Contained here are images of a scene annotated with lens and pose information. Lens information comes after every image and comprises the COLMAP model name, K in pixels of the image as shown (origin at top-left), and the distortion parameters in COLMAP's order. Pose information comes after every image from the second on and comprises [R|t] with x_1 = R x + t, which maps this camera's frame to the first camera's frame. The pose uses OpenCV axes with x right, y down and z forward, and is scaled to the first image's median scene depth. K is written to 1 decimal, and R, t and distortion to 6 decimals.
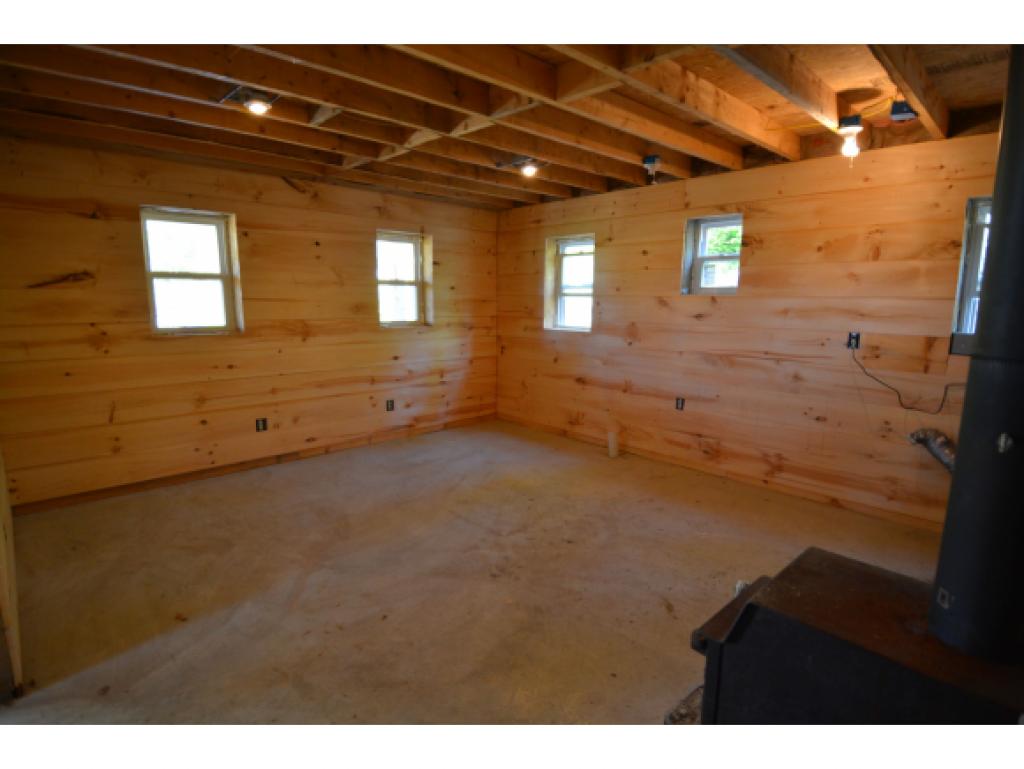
lens RADIAL K [[537.0, 0, 506.1], [0, 537.0, 385.6], [0, 0, 1]] dist [0.068131, -0.062309]
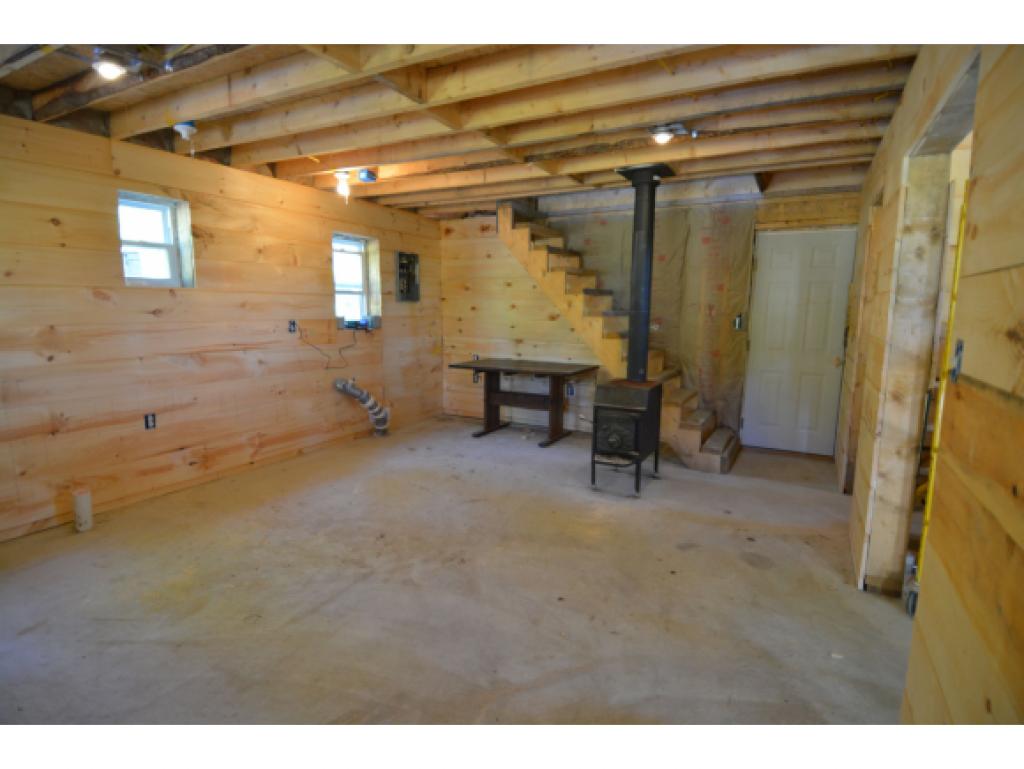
lens RADIAL K [[540.8, 0, 507.3], [0, 540.8, 385.9], [0, 0, 1]] dist [0.069218, -0.068539]
pose [[-0.316253, -0.148542, 0.936974, -0.728300], [0.147146, 0.968032, 0.203131, -0.126276], [-0.937194, 0.202112, -0.284285, 0.865271]]
